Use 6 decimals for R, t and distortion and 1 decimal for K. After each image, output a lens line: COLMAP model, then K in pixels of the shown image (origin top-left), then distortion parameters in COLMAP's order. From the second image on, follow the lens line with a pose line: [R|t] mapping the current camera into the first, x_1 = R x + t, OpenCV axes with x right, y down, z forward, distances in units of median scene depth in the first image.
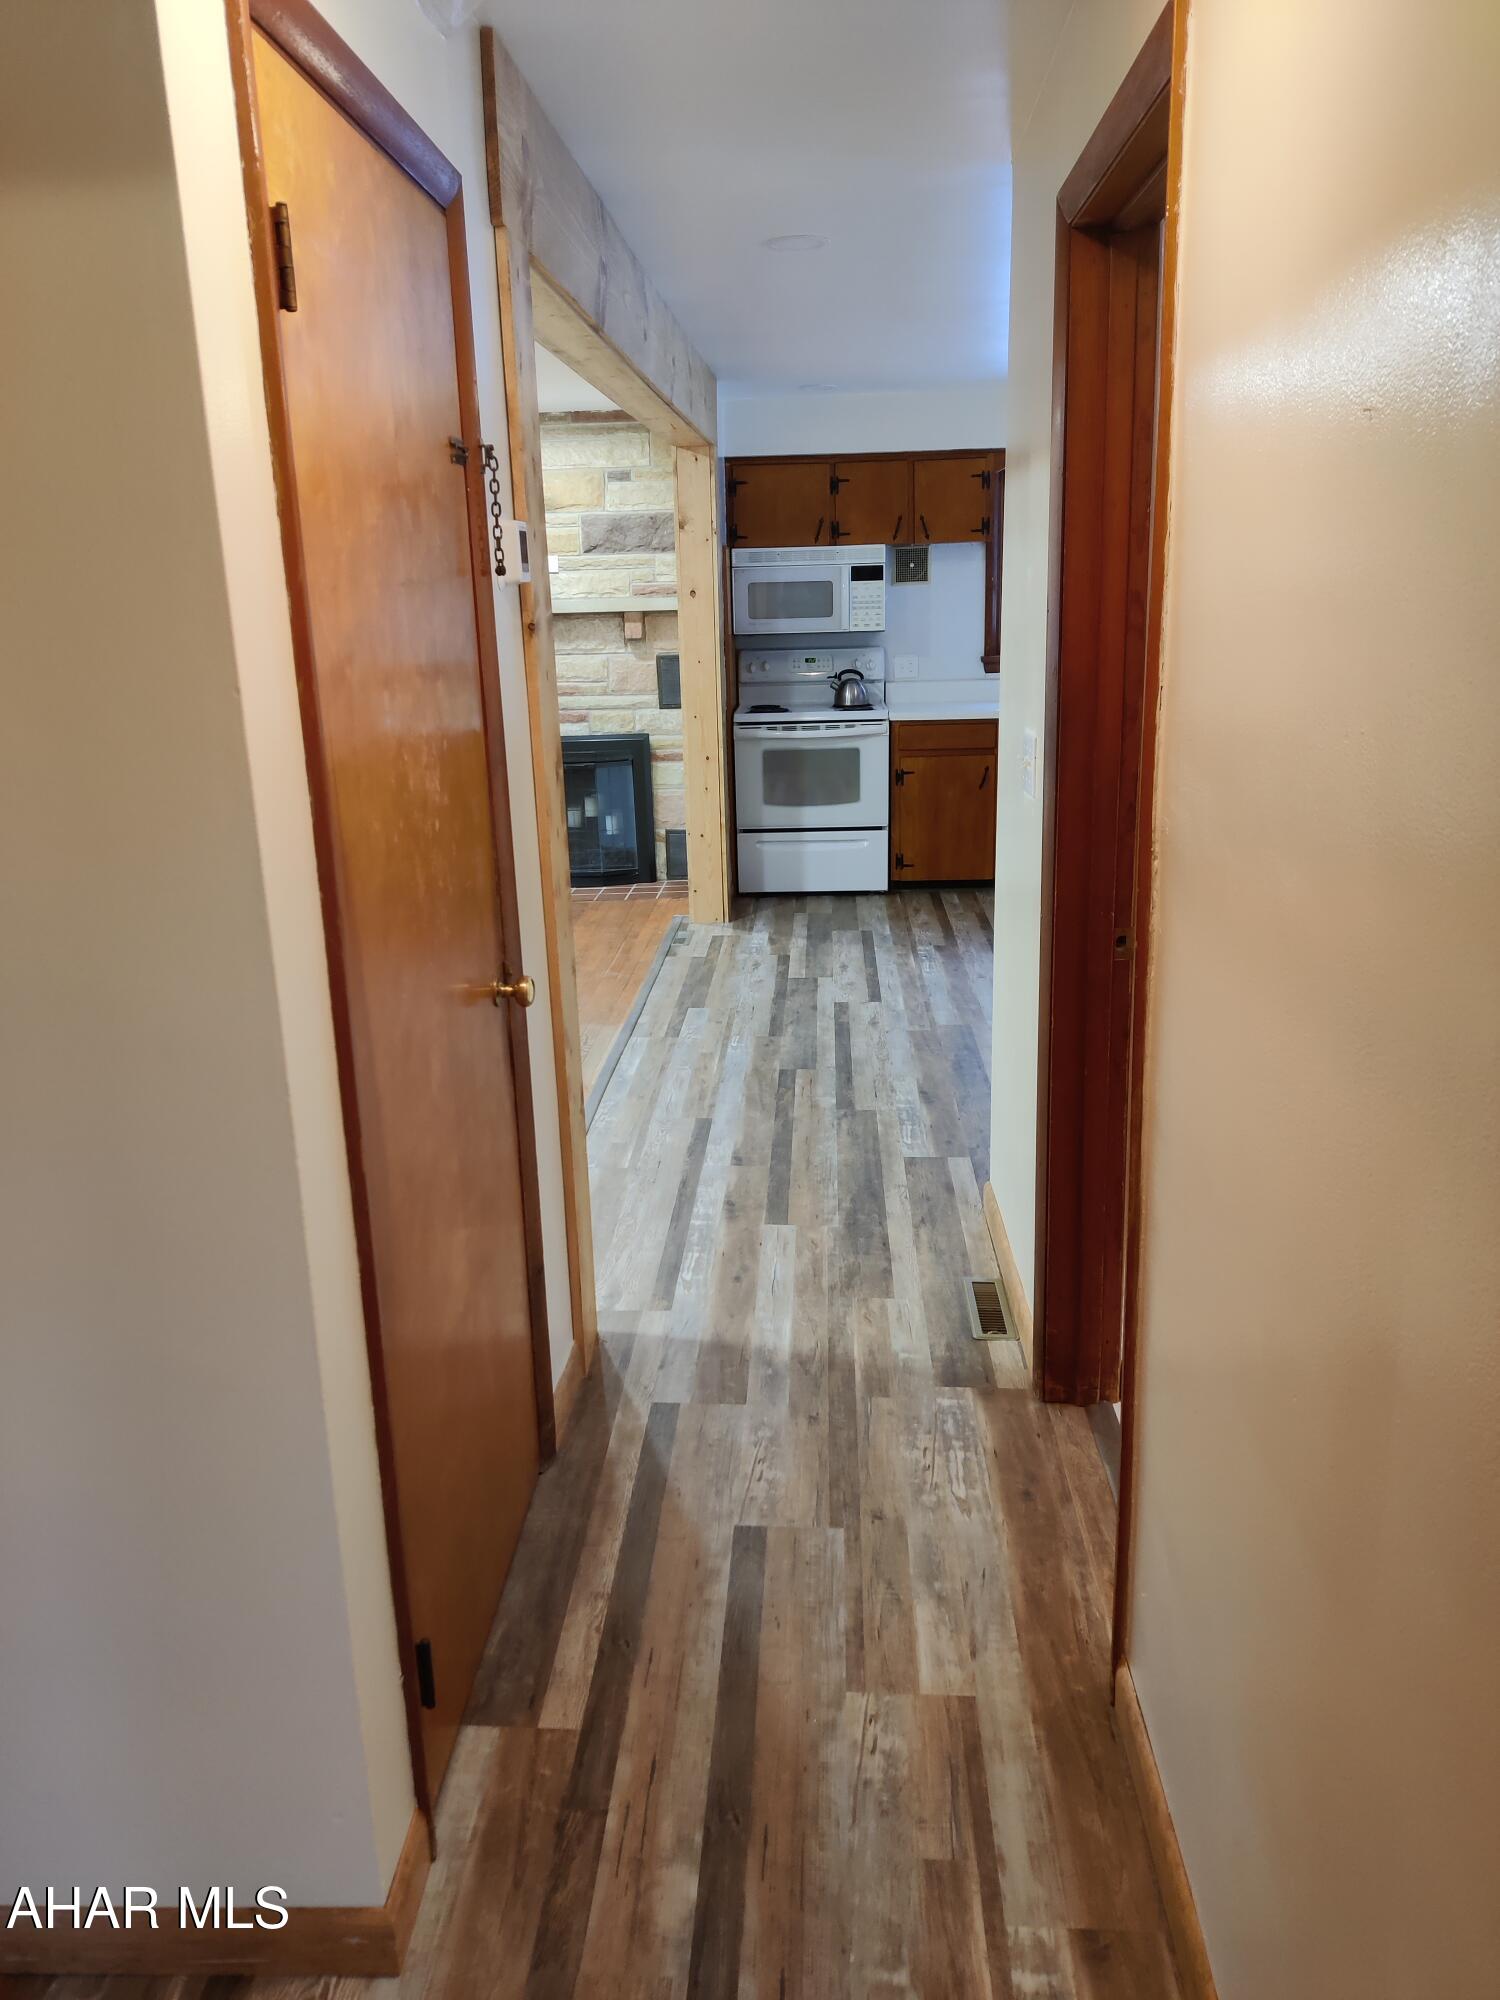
lens RADIAL K [[1499.7, 0, 759.9], [0, 1499.7, 997.3], [0, 0, 1]] dist [0.049324, -0.086403]
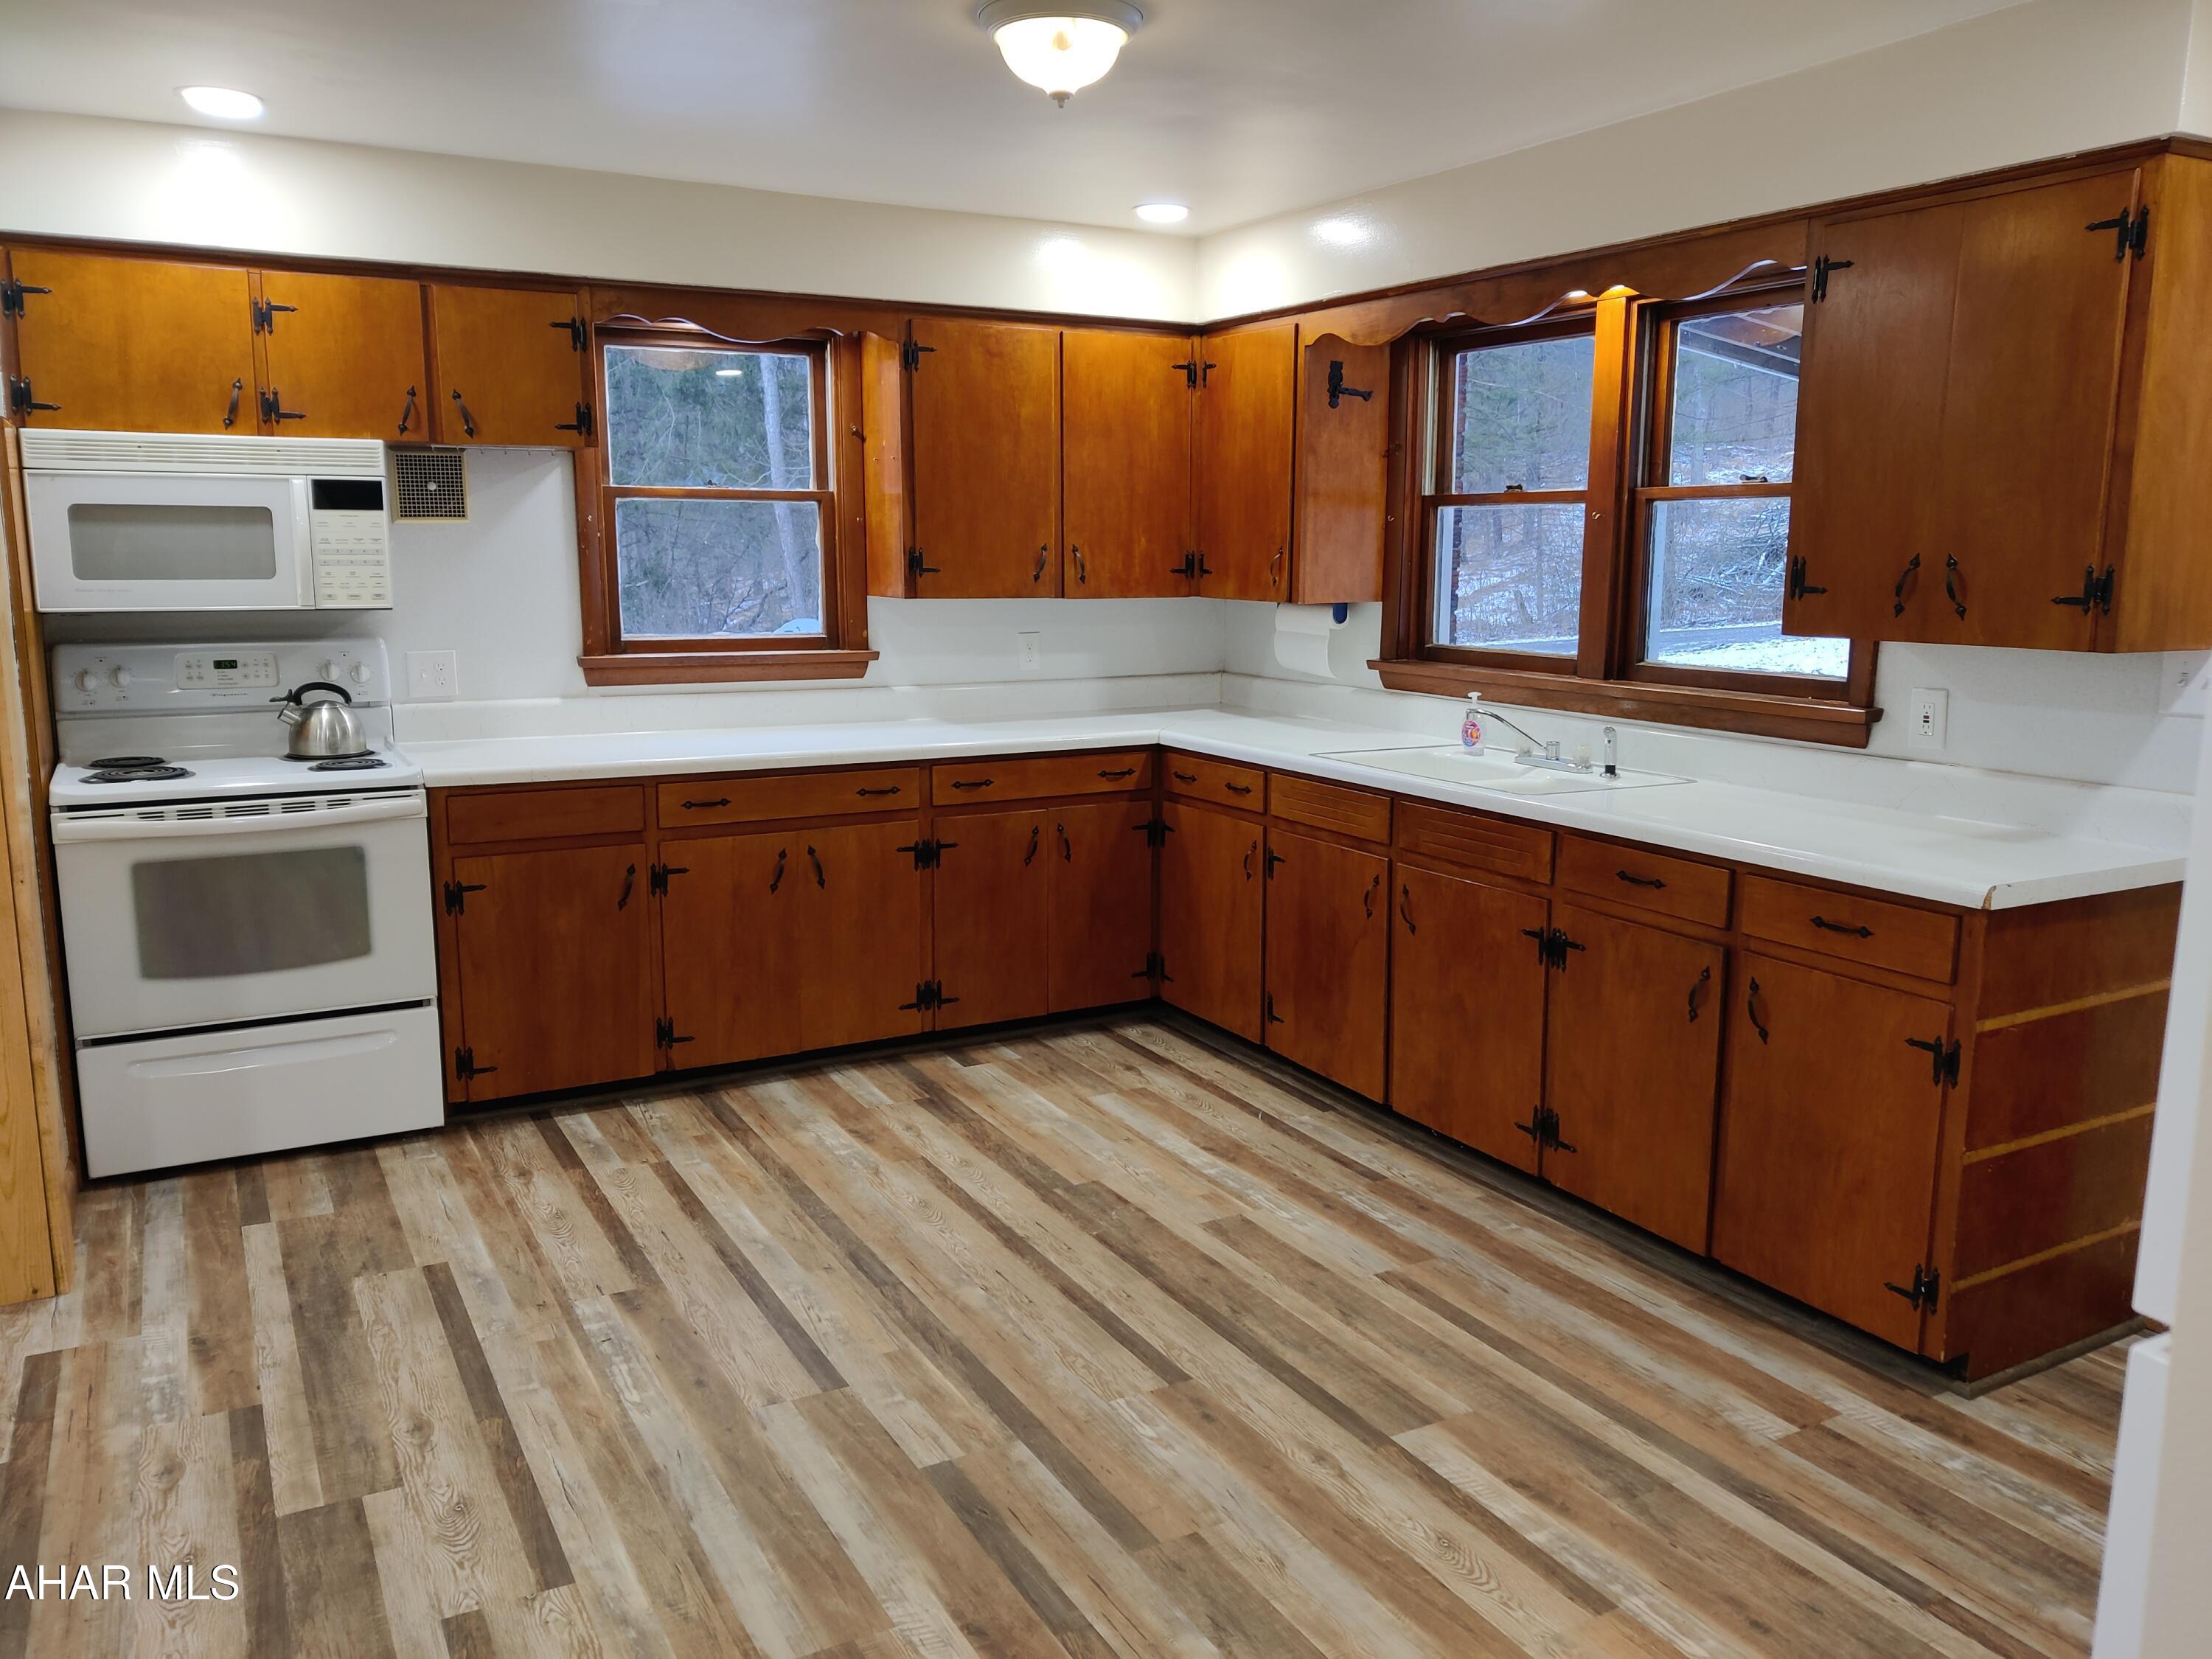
lens RADIAL K [[1658.7, 0, 1102.7], [0, 1658.7, 825.2], [0, 0, 1]] dist [0.049324, -0.086403]
pose [[0.850618, -0.054964, 0.522903, -0.014770], [0.109813, 0.991160, -0.074450, -0.137657], [-0.514189, 0.120750, 0.849135, 0.545999]]
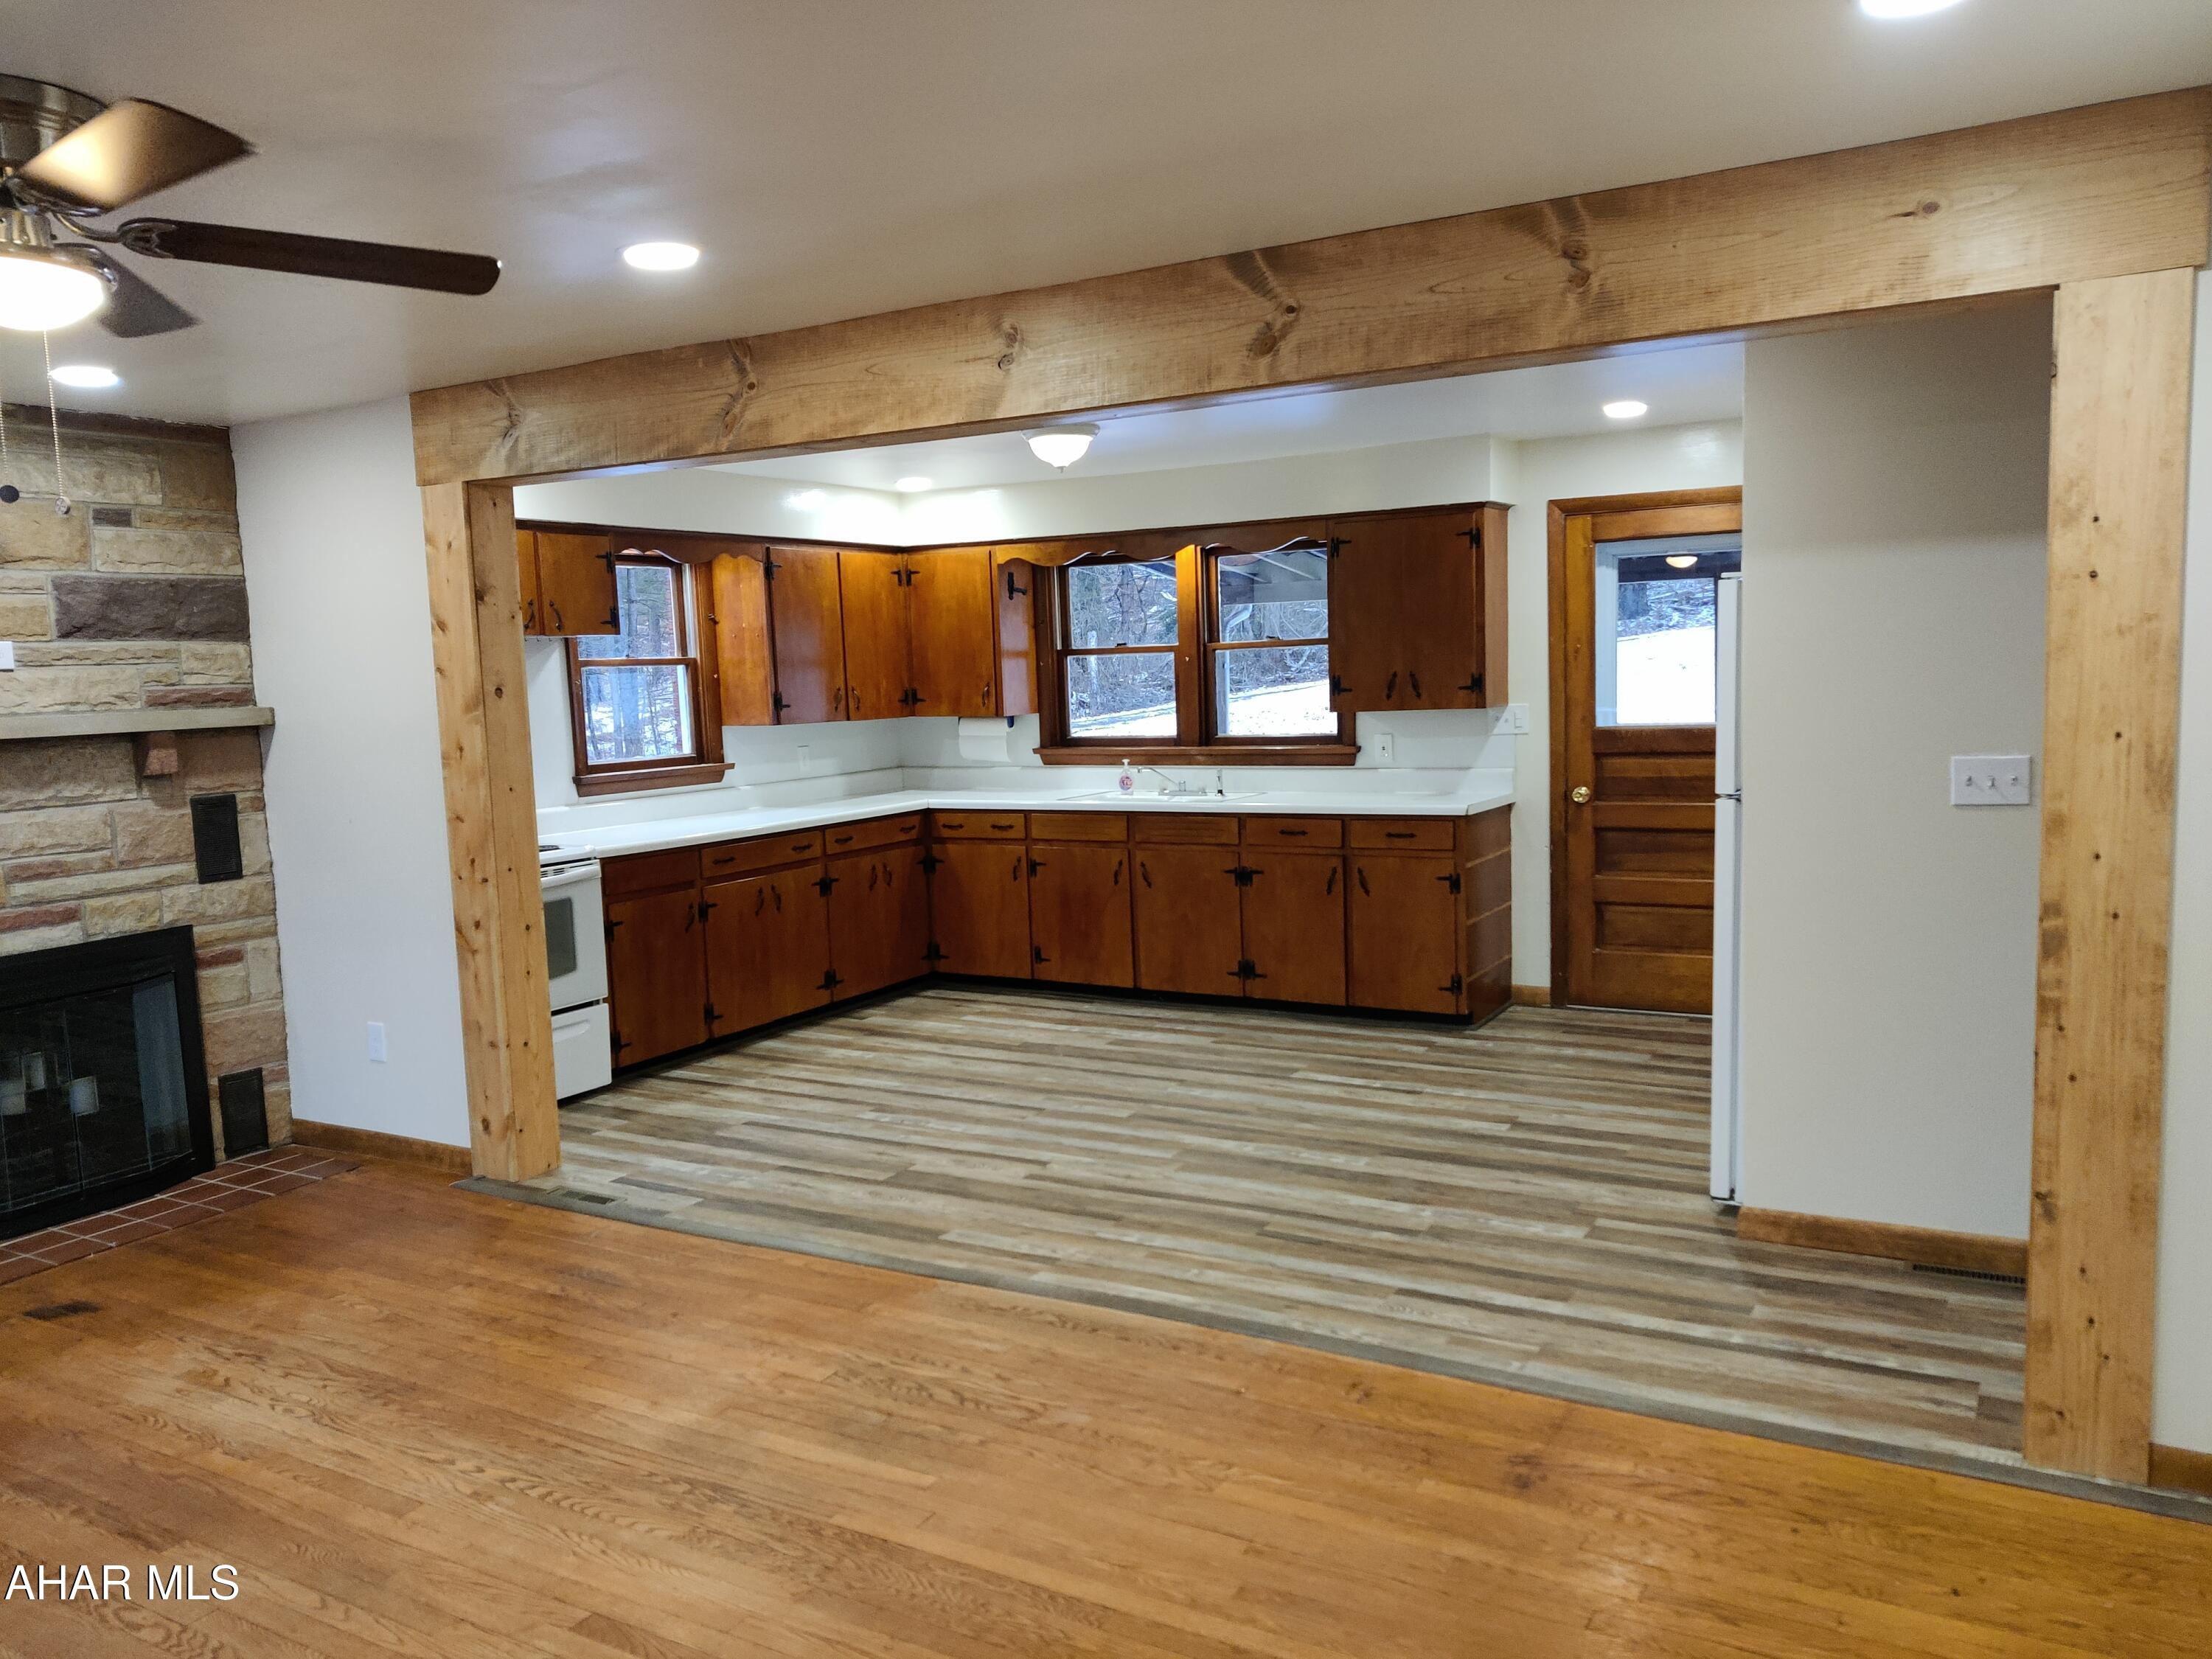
lens RADIAL K [[1658.7, 0, 1086.7], [0, 1658.7, 841.8], [0, 0, 1]] dist [0.049324, -0.086403]
pose [[0.471643, -0.082133, 0.877956, -0.678647], [0.253531, 0.966242, -0.045806, -0.117950], [-0.844556, 0.244193, 0.476545, 0.503565]]
